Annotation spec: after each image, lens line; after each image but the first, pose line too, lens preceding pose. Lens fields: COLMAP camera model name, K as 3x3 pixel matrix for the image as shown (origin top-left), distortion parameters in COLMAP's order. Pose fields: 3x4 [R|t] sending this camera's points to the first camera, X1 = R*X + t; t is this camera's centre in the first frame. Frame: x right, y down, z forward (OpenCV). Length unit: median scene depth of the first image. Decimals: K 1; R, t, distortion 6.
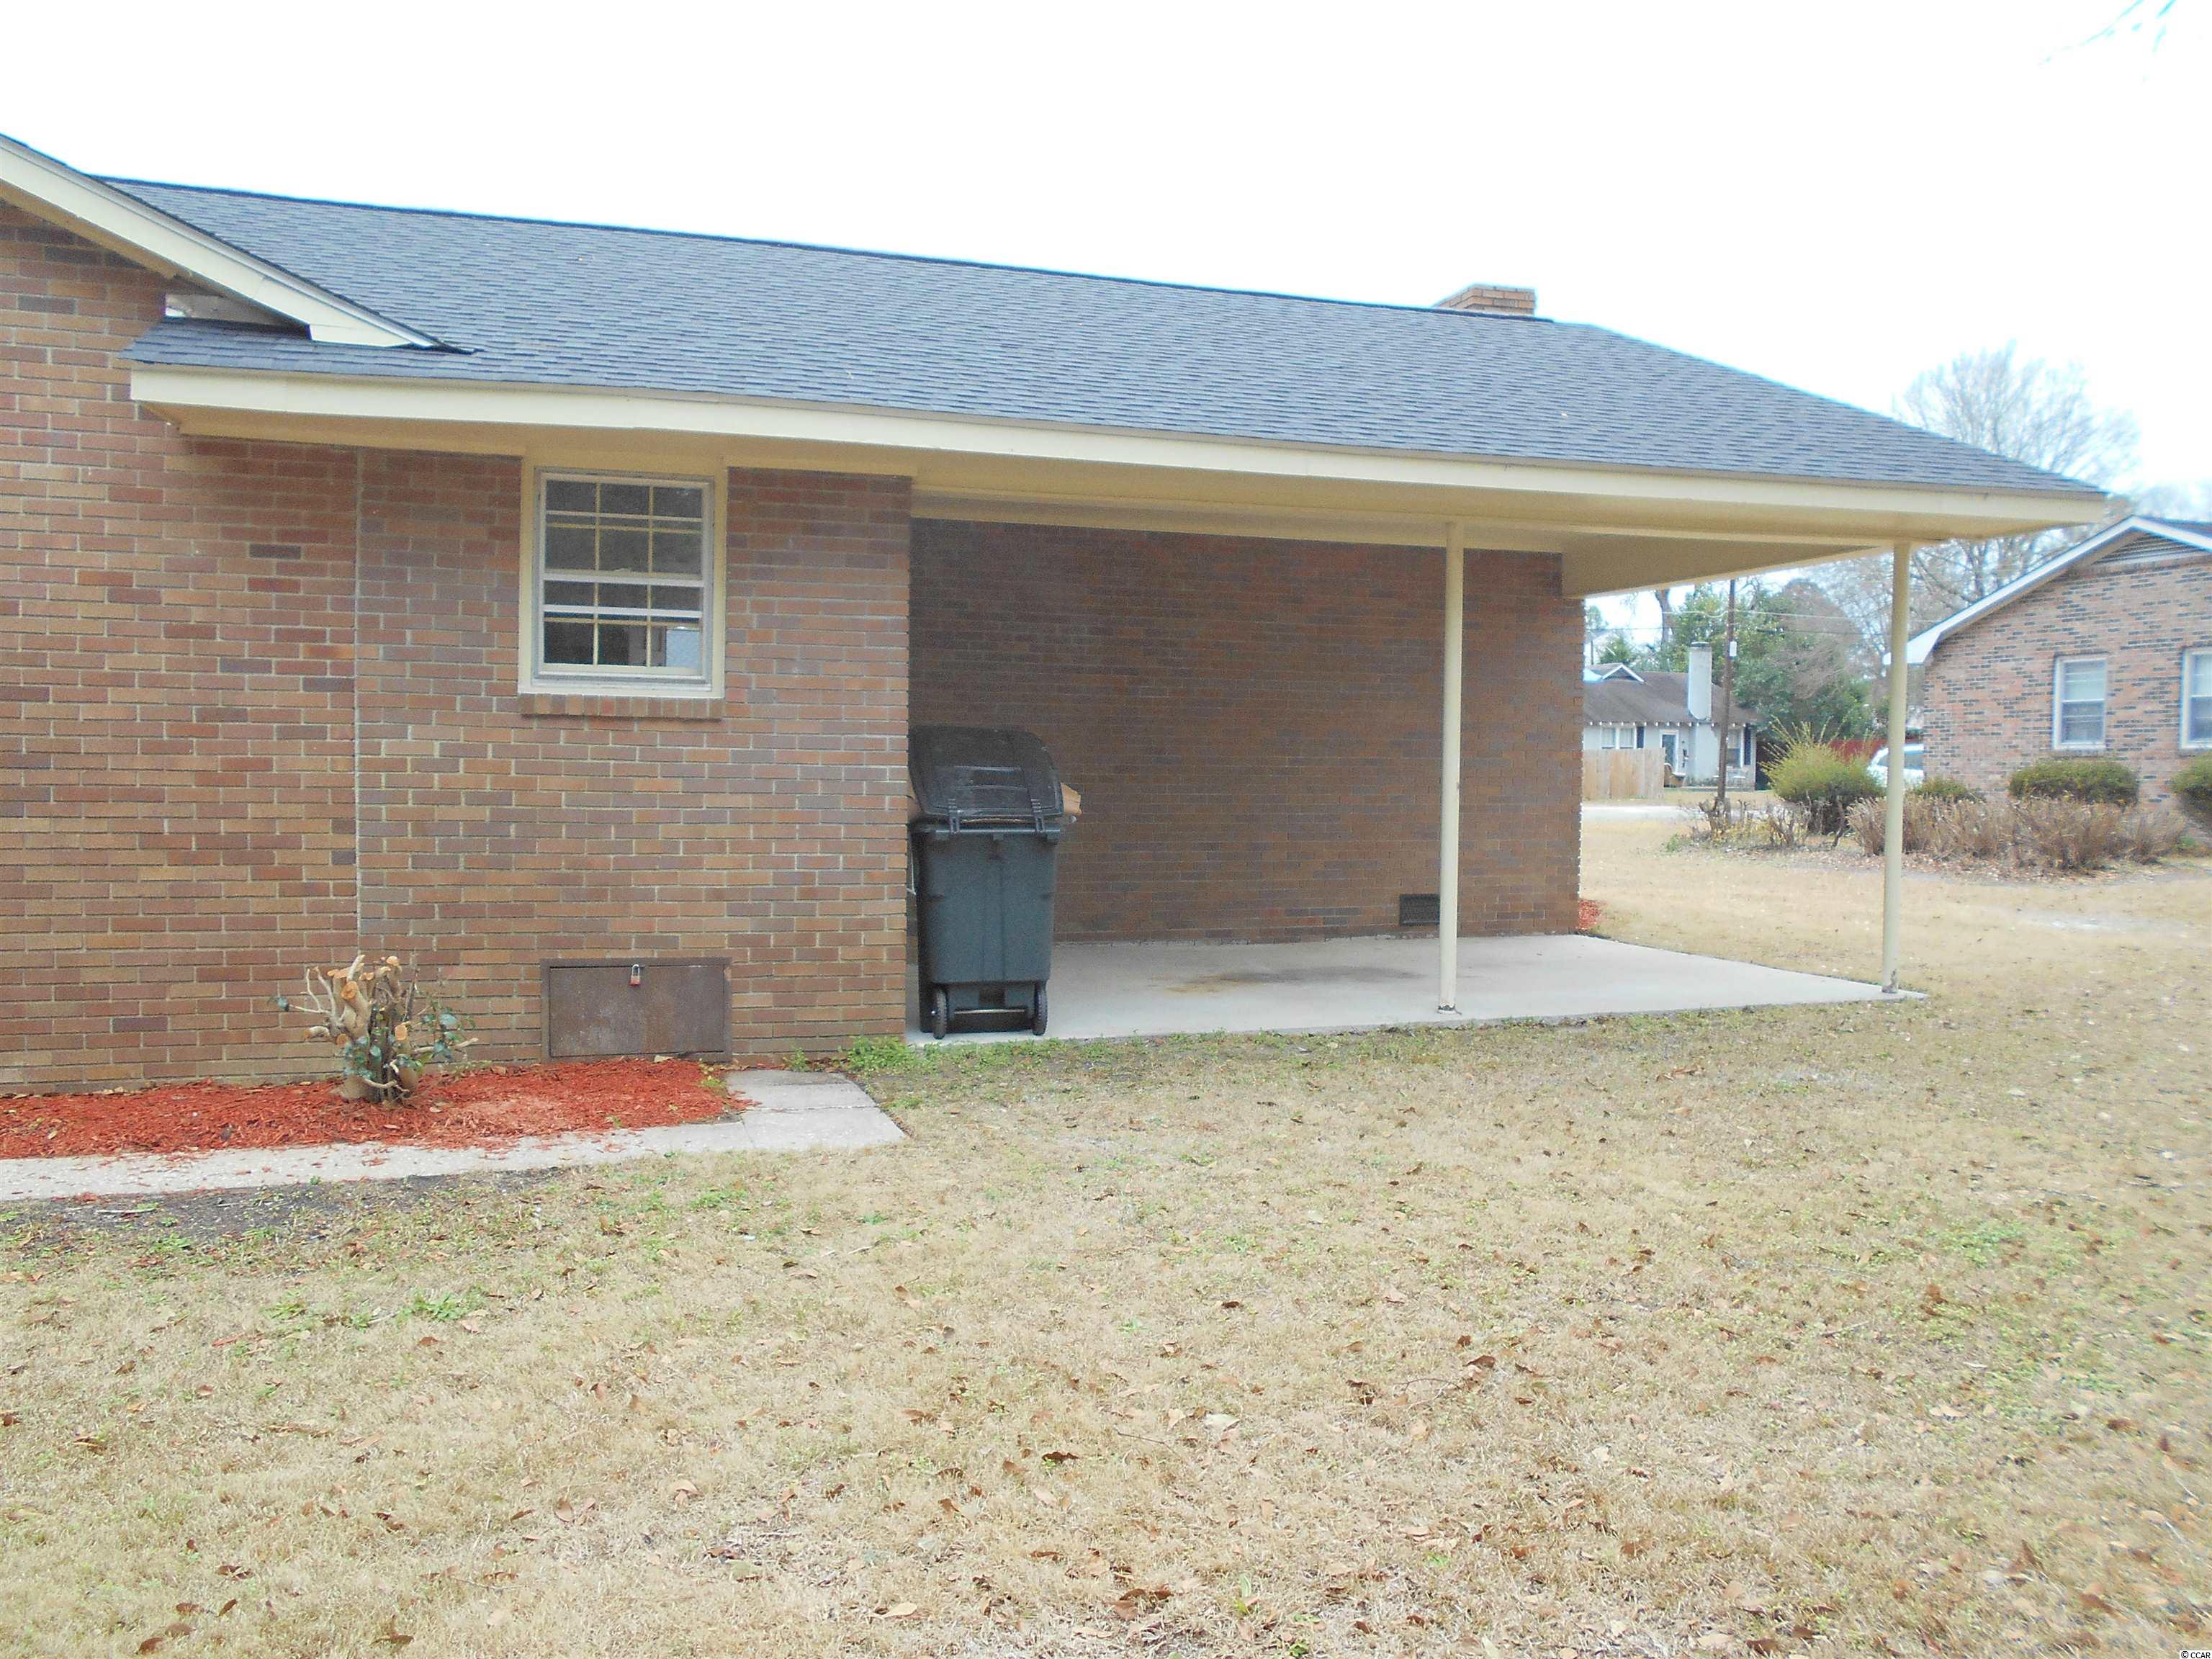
lens RADIAL K [[1627.7, 0, 1101.0], [0, 1627.7, 888.4], [0, 0, 1]] dist [-0.117150, 0.065808]
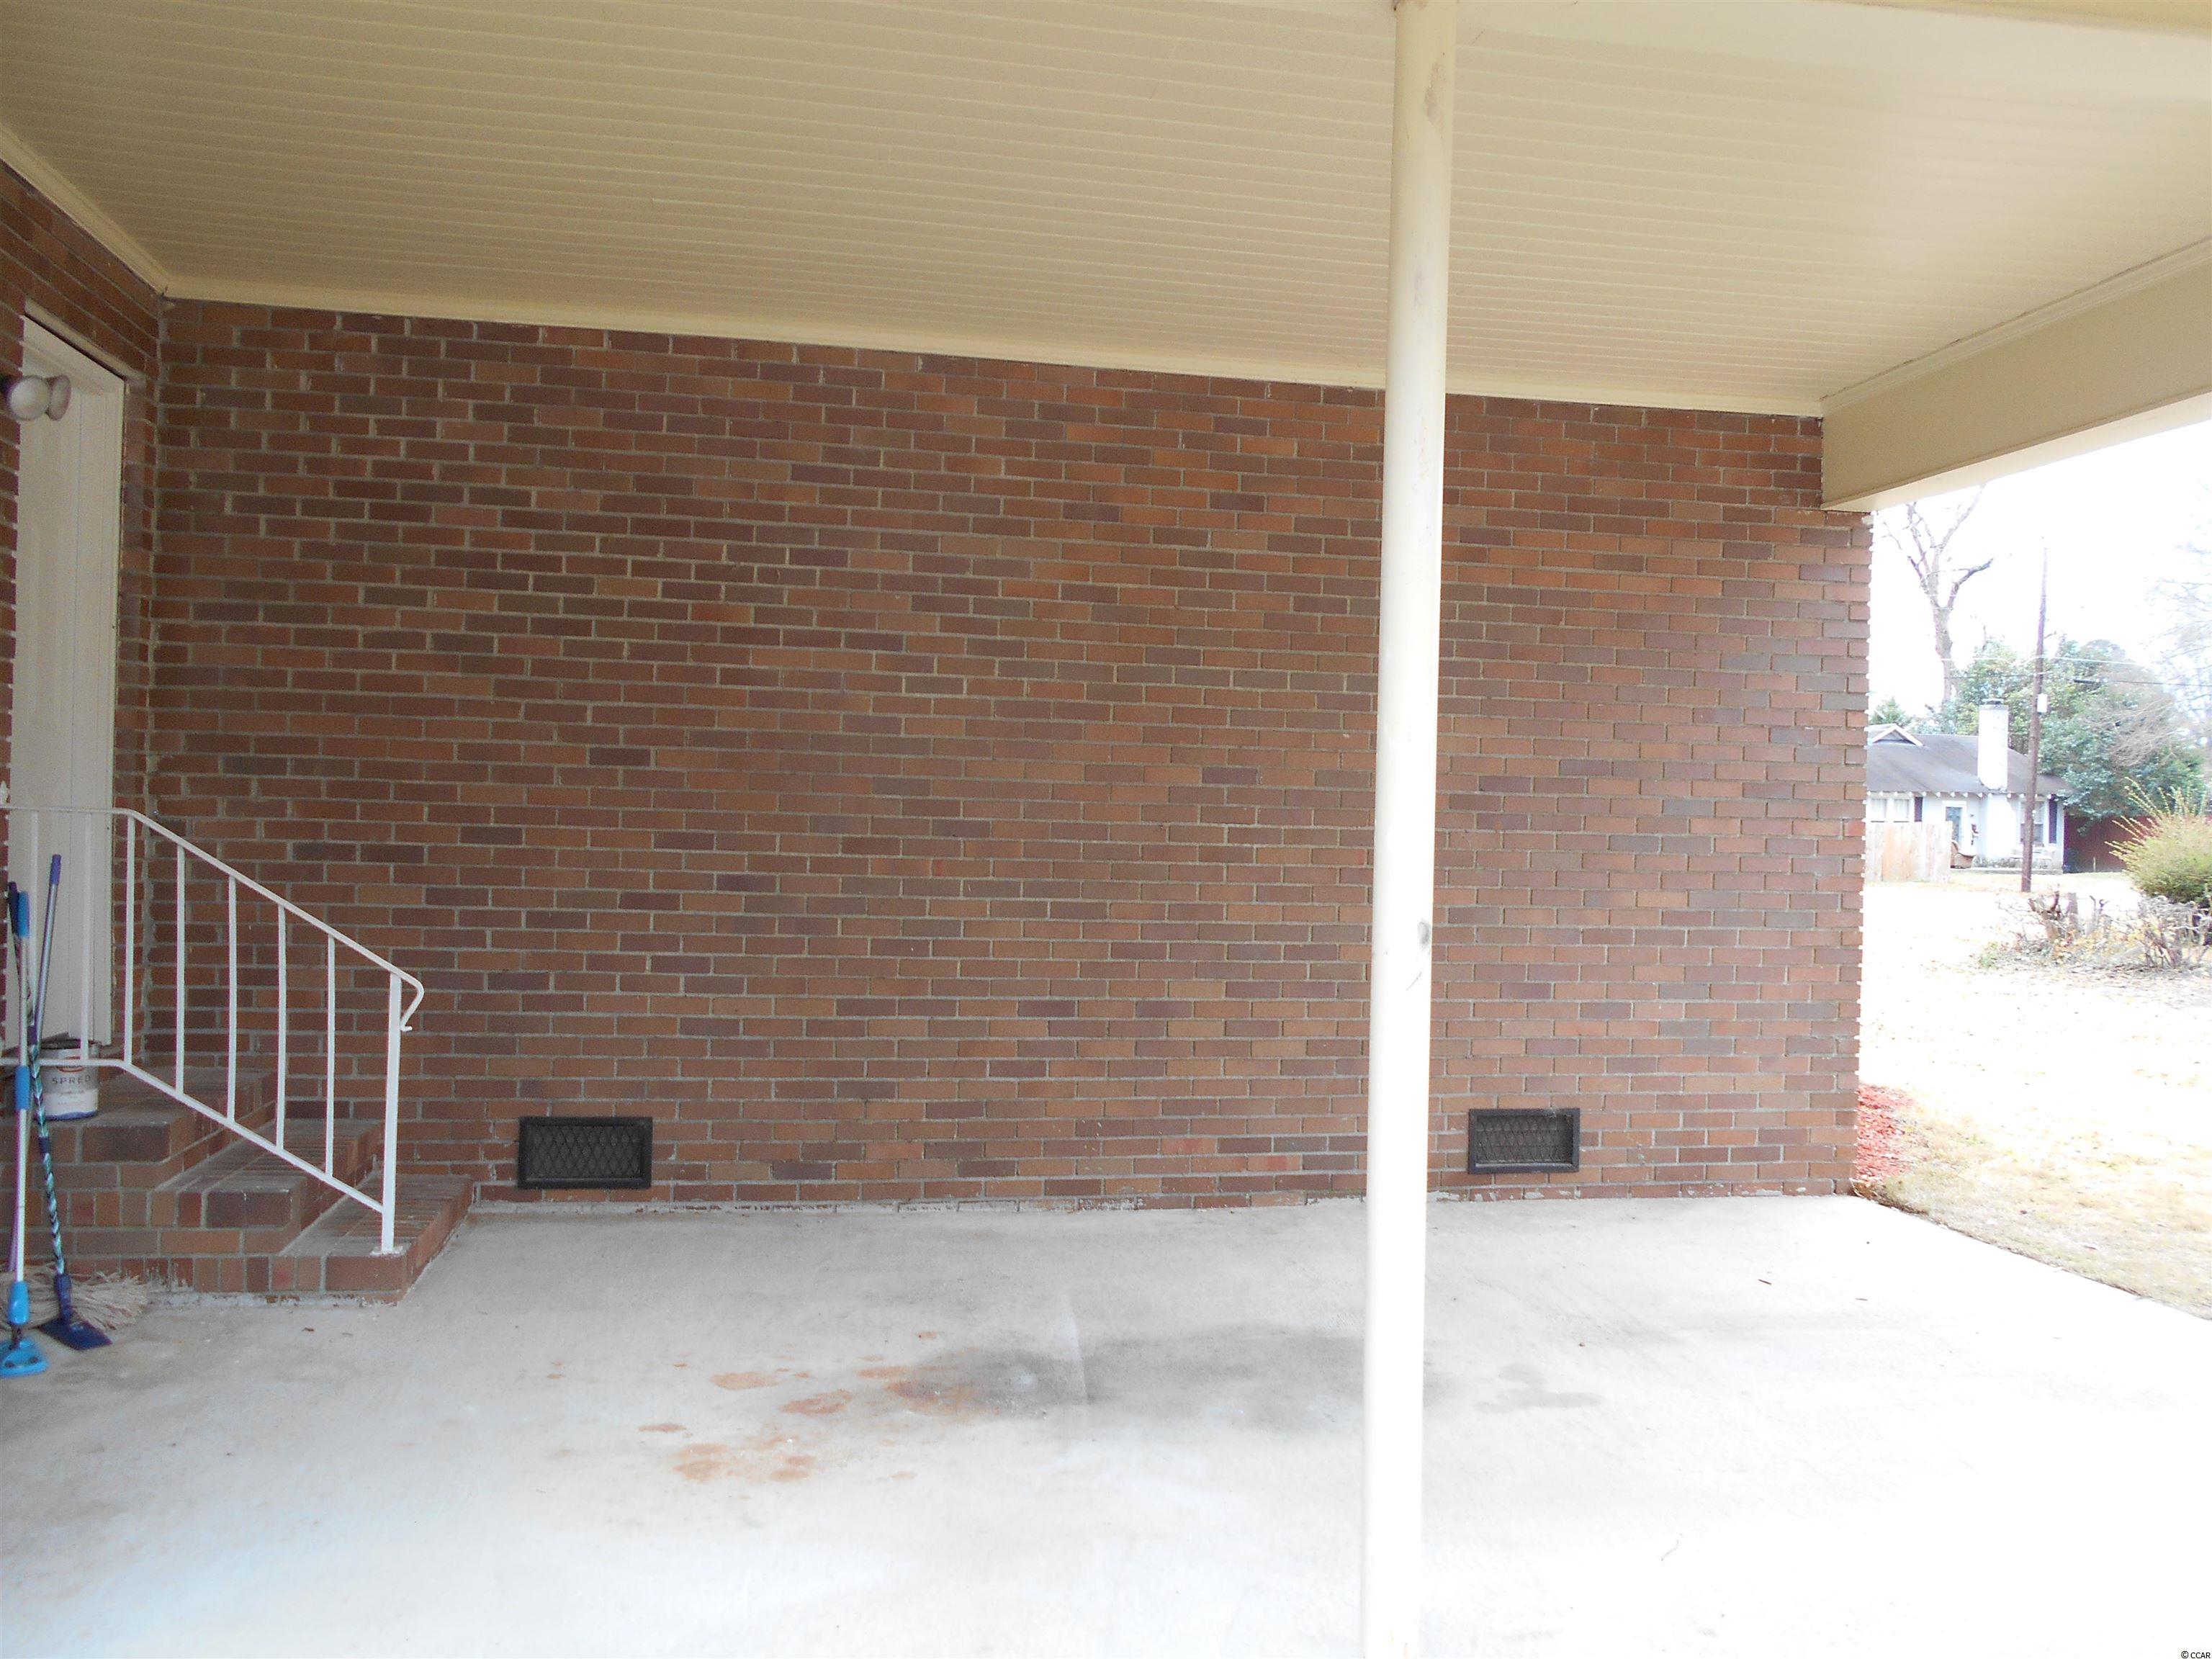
lens RADIAL K [[1747.6, 0, 1109.9], [0, 1747.6, 837.9], [0, 0, 1]] dist [-0.005250, 0.038709]
pose [[0.993922, 0.018170, -0.108576, 0.127270], [-0.025867, 0.997218, -0.069910, -0.036656], [0.107004, 0.072293, 0.991627, 0.442957]]
